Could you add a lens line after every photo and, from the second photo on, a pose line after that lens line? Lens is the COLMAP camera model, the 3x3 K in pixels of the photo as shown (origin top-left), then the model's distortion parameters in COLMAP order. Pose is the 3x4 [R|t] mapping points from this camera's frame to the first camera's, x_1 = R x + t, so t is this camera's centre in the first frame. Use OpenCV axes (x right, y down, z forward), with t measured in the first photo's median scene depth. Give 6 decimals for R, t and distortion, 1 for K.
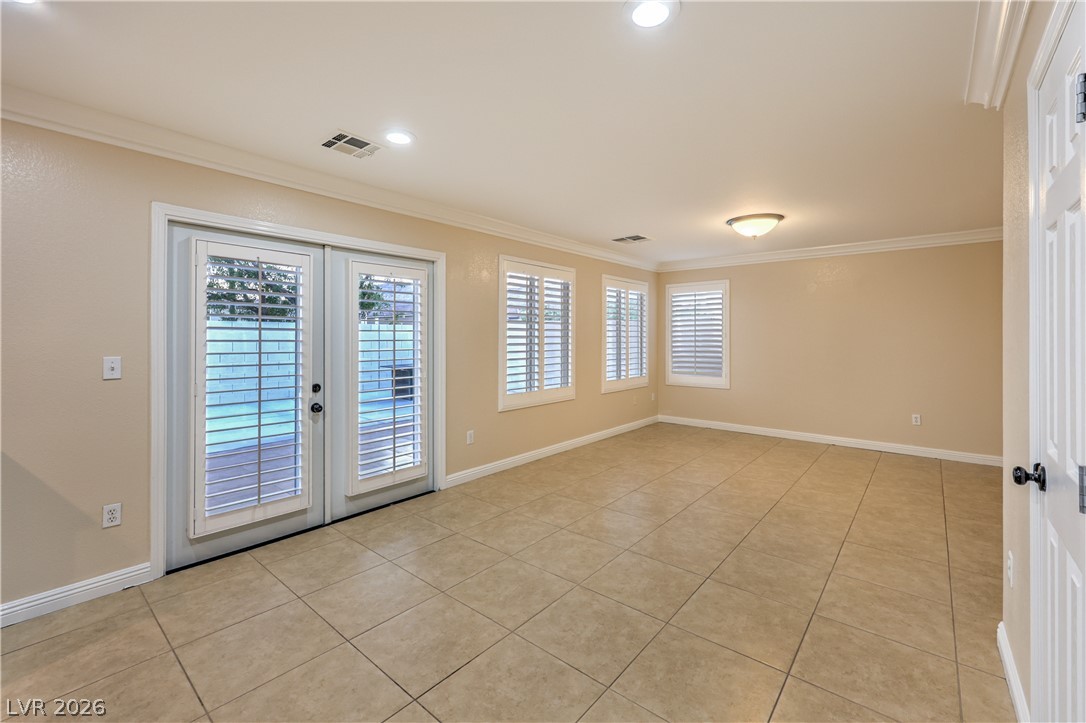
lens RADIAL K [[448.3, 0, 549.9], [0, 448.3, 352.1], [0, 0, 1]] dist [0.003610, -0.000082]
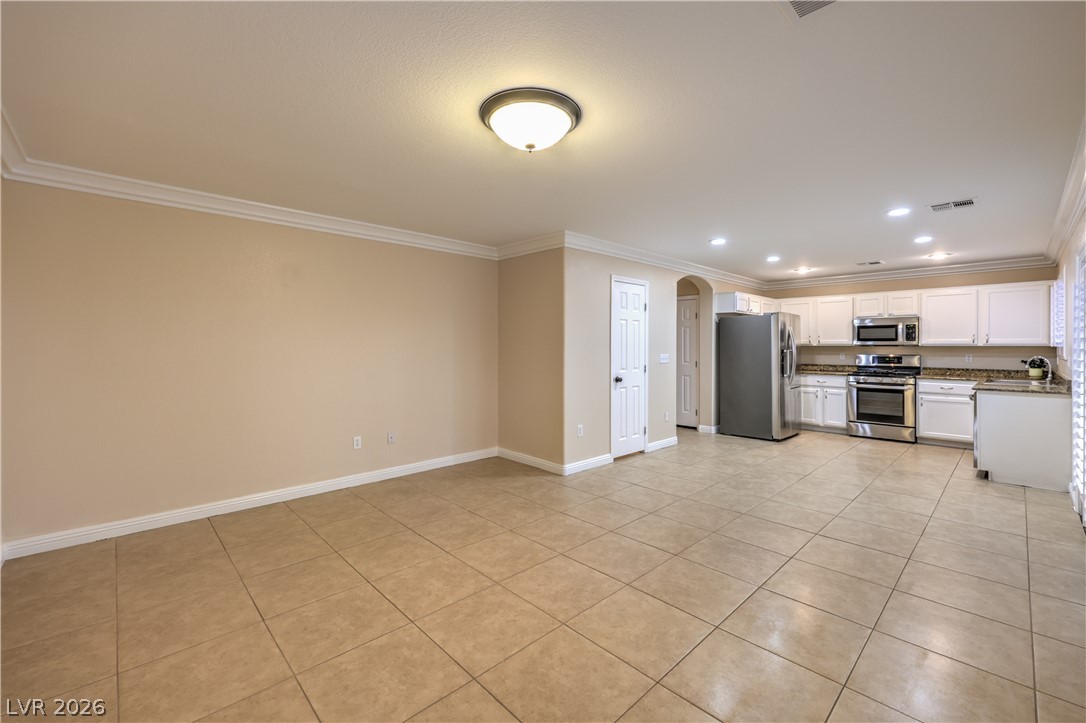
lens RADIAL K [[448.3, 0, 549.1], [0, 448.3, 351.1], [0, 0, 1]] dist [0.003610, -0.000082]
pose [[-0.994722, -0.006039, 0.102432, 0.449739], [-0.001489, 0.999011, 0.044440, -0.052102], [-0.102599, 0.044053, -0.993747, 1.746792]]
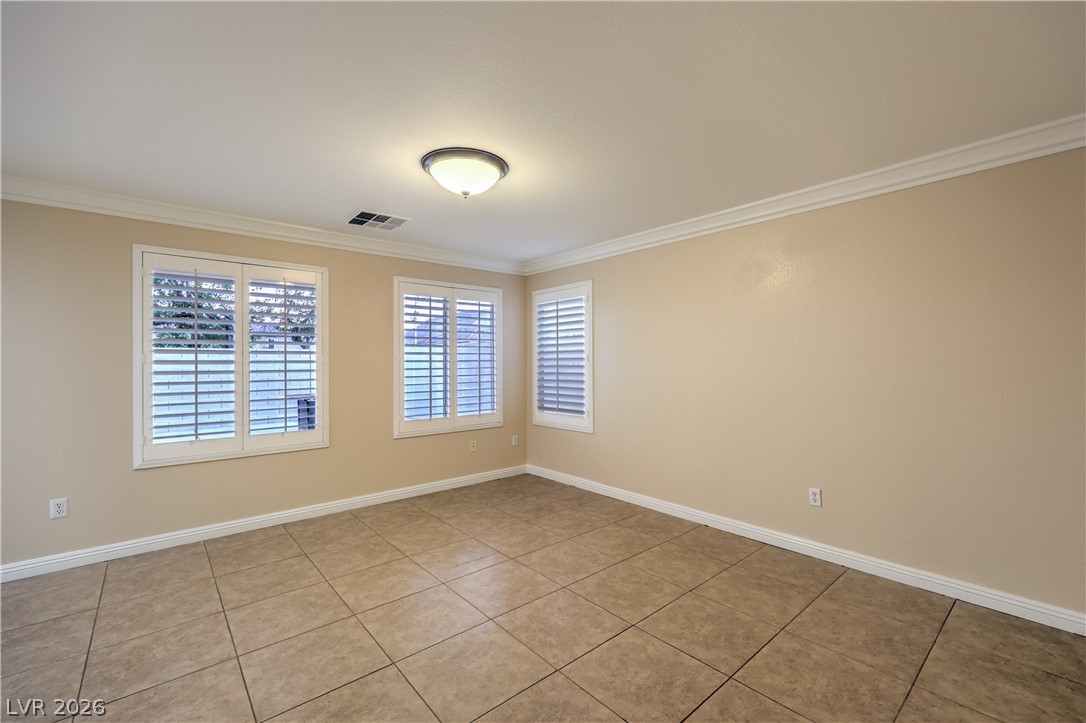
lens RADIAL K [[448.3, 0, 552.8], [0, 448.3, 366.9], [0, 0, 1]] dist [0.003610, -0.000082]
pose [[0.986861, -0.006479, -0.161442, 0.780416], [0.002707, 0.999718, -0.023573, -0.008739], [0.161549, 0.022827, 0.986601, 0.493445]]
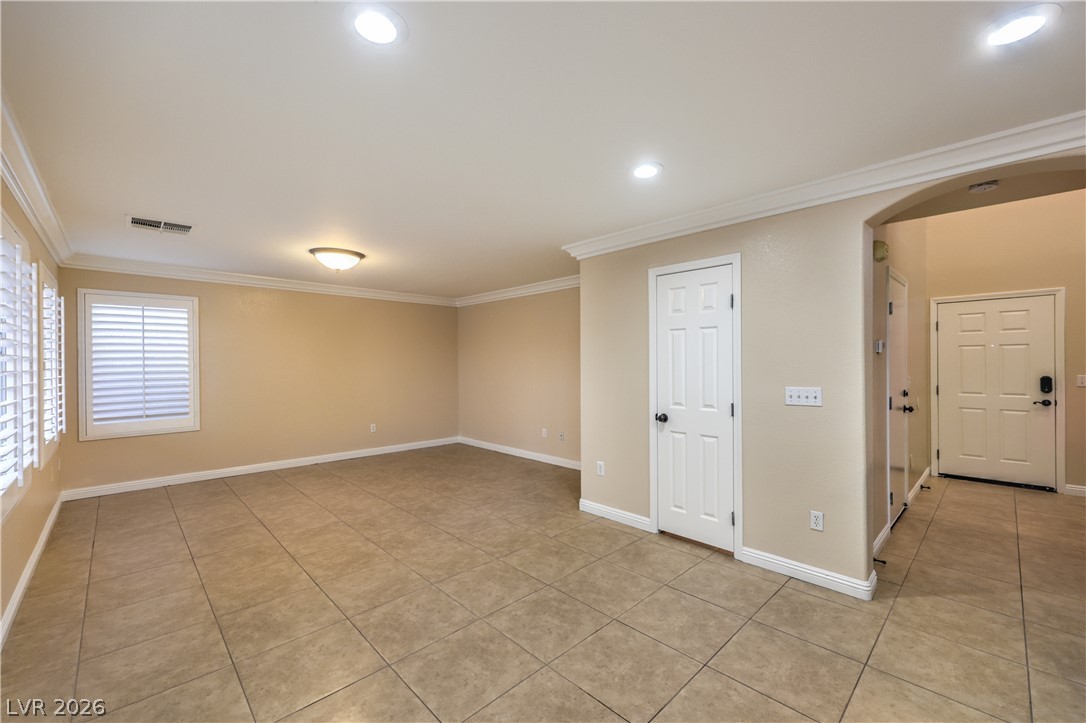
lens RADIAL K [[448.3, 0, 545.3], [0, 448.3, 361.2], [0, 0, 1]] dist [0.003610, -0.000082]
pose [[0.106522, 0.000296, 0.994310, -0.599713], [0.036493, 0.999325, -0.004207, -0.027218], [-0.993640, 0.036733, 0.106439, 0.484214]]
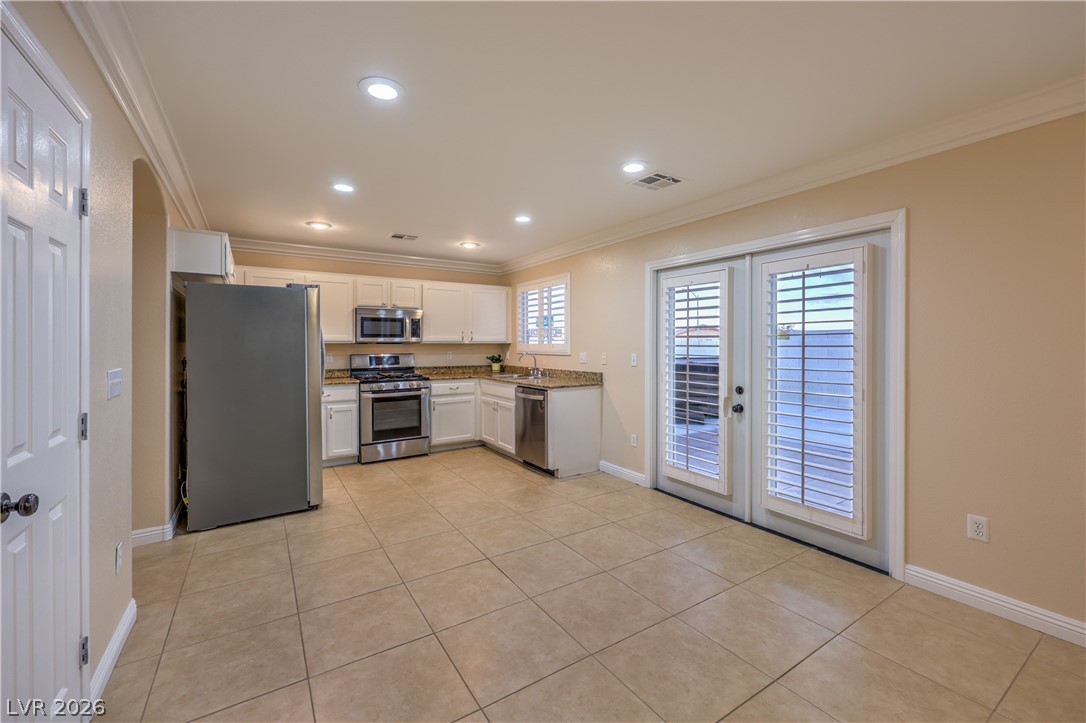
lens RADIAL K [[448.3, 0, 549.0], [0, 448.3, 344.0], [0, 0, 1]] dist [0.003610, -0.000082]
pose [[-0.289125, -0.003611, -0.957284, 0.555377], [-0.030726, 0.999513, 0.005510, -0.017739], [0.956798, 0.031006, -0.289095, 0.753676]]
